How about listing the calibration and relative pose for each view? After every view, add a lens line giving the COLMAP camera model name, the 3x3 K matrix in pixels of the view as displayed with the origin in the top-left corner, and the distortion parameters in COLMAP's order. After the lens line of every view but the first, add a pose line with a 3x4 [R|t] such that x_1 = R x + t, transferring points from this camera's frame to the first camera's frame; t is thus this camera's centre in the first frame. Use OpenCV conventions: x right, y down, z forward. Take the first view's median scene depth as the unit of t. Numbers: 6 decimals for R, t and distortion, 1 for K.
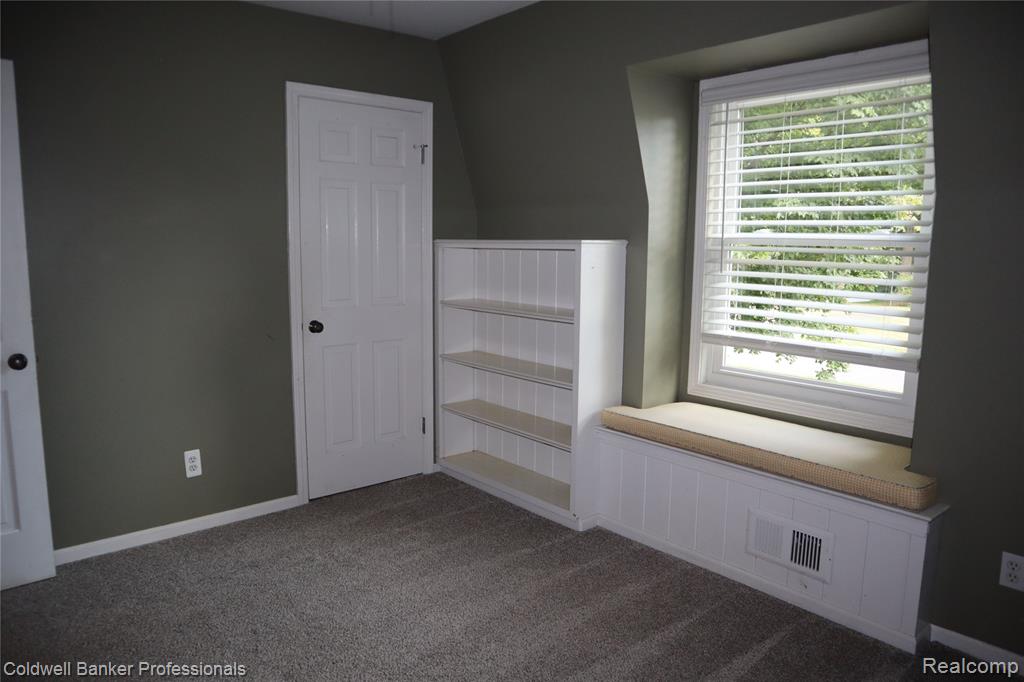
lens RADIAL K [[707.4, 0, 509.1], [0, 707.4, 338.2], [0, 0, 1]] dist [-0.115253, 0.069442]
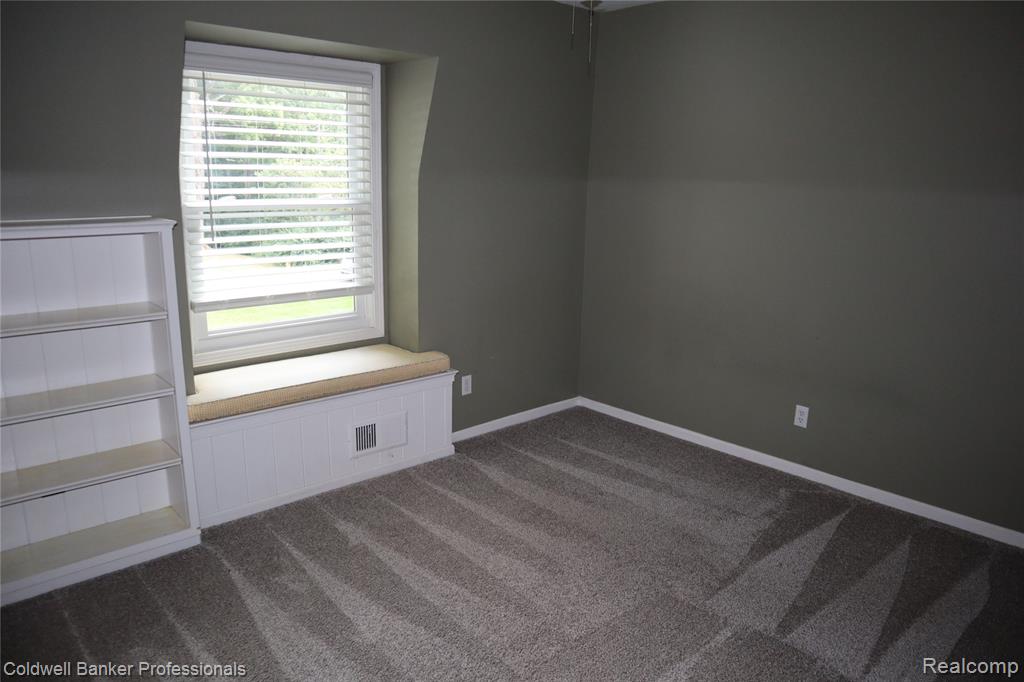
lens RADIAL K [[707.4, 0, 509.1], [0, 707.4, 338.2], [0, 0, 1]] dist [-0.115253, 0.069442]
pose [[-0.052303, -0.236170, 0.970303, -0.860505], [0.108388, 0.964550, 0.240613, -0.179351], [-0.992732, 0.117754, -0.024851, 0.708347]]
